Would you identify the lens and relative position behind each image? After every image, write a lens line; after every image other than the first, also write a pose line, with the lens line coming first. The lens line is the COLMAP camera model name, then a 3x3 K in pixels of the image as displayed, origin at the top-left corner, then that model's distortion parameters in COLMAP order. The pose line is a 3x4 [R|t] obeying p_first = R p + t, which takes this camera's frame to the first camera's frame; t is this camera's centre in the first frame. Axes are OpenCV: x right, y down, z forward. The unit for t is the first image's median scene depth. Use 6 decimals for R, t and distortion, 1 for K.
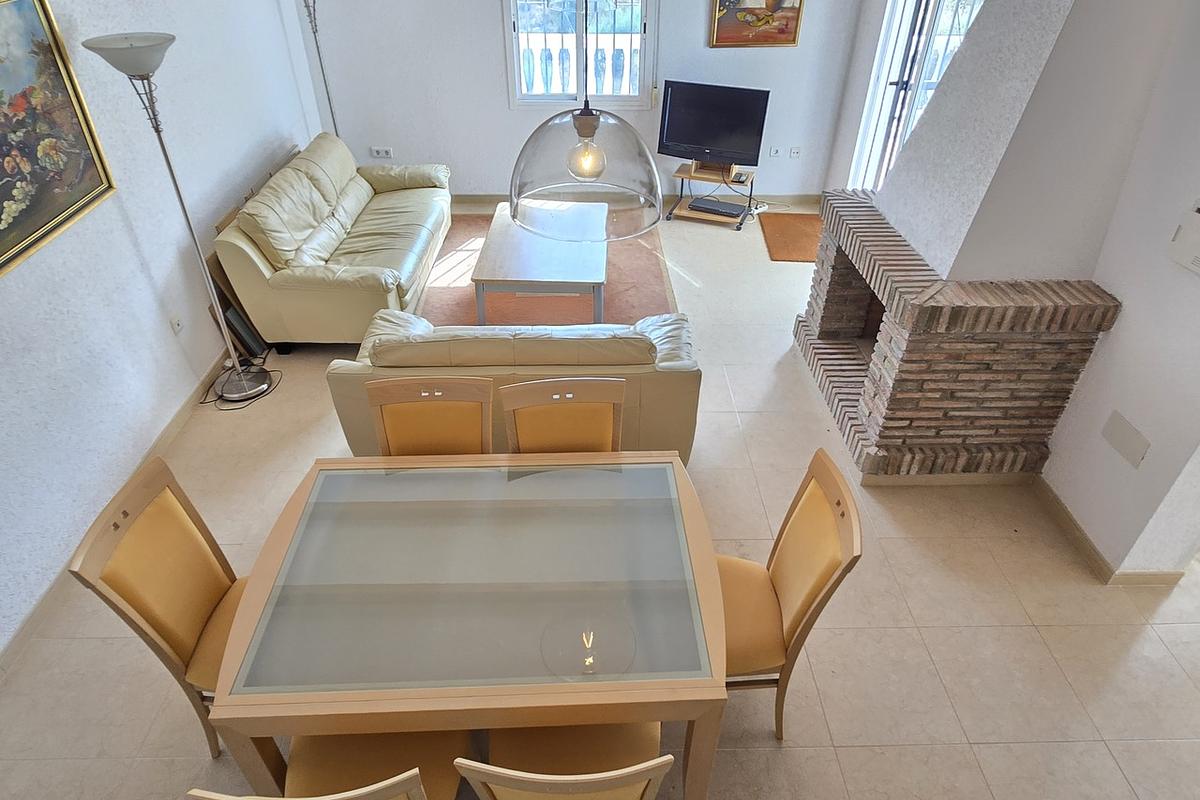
lens RADIAL K [[719.8, 0, 601.5], [0, 719.8, 398.5], [0, 0, 1]] dist [-0.000388, 0.001902]
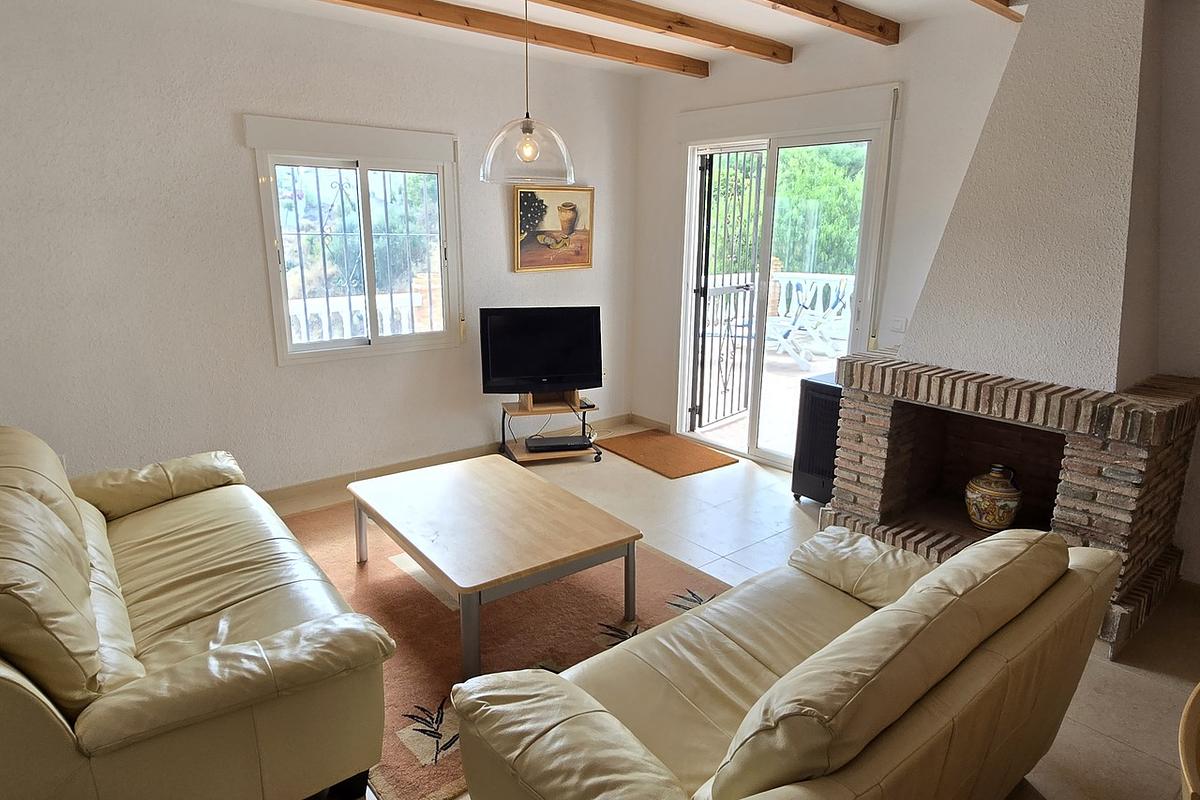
lens RADIAL K [[719.8, 0, 600.0], [0, 719.8, 399.1], [0, 0, 1]] dist [-0.000388, 0.001902]
pose [[0.773958, -0.147439, 0.615833, -0.340278], [0.367023, 0.896951, -0.246521, -0.096867], [-0.516026, 0.416822, 0.748316, 0.363681]]
